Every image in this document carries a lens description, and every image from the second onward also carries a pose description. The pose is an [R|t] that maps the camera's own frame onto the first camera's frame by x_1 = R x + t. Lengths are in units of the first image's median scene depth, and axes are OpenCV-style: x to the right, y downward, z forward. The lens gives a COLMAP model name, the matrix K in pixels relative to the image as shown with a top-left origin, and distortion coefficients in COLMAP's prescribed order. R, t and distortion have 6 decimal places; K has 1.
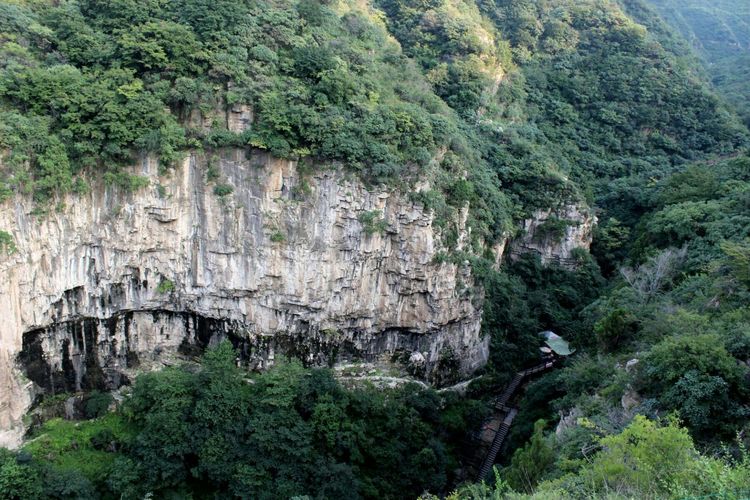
lens RADIAL K [[624.5, 0, 375.0], [0, 624.5, 250.0], [0, 0, 1]] dist [-0.162988, 0.141501]
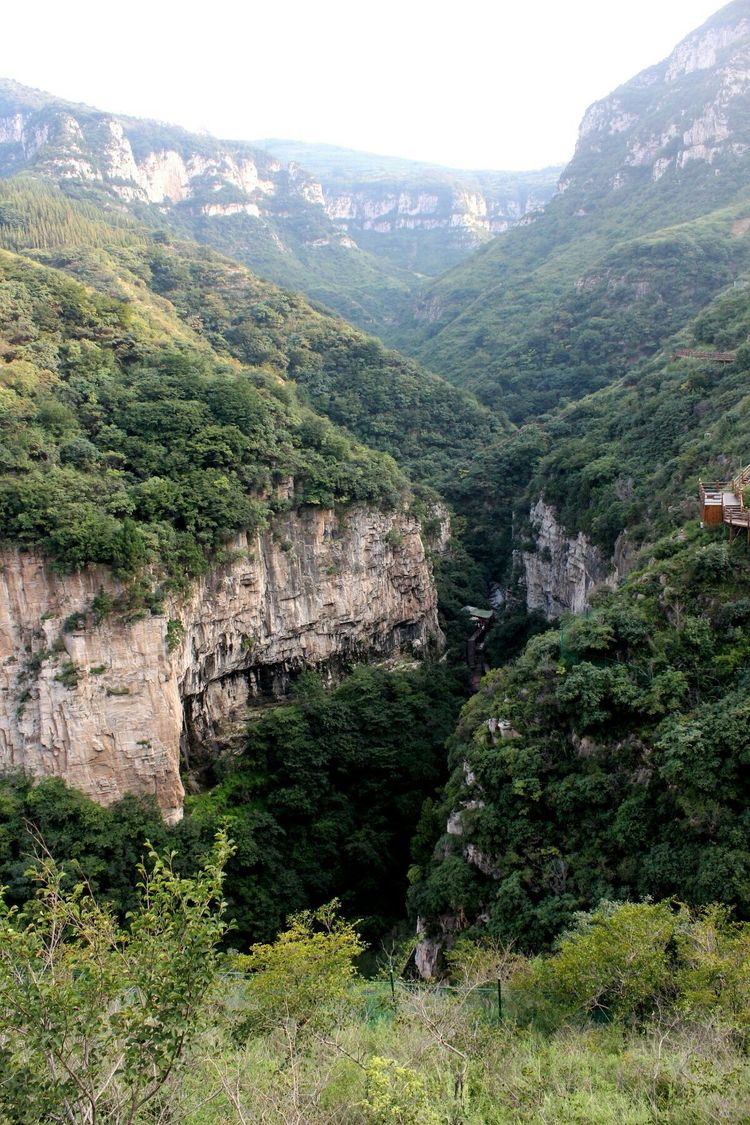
lens RADIAL K [[936.7, 0, 375.0], [0, 936.7, 562.5], [0, 0, 1]] dist [-0.162988, 0.141501]
pose [[0.816661, -0.280915, 0.504135, -0.978774], [0.328409, 0.944518, -0.005692, 0.003494], [-0.474566, 0.170211, 0.863606, -0.658464]]
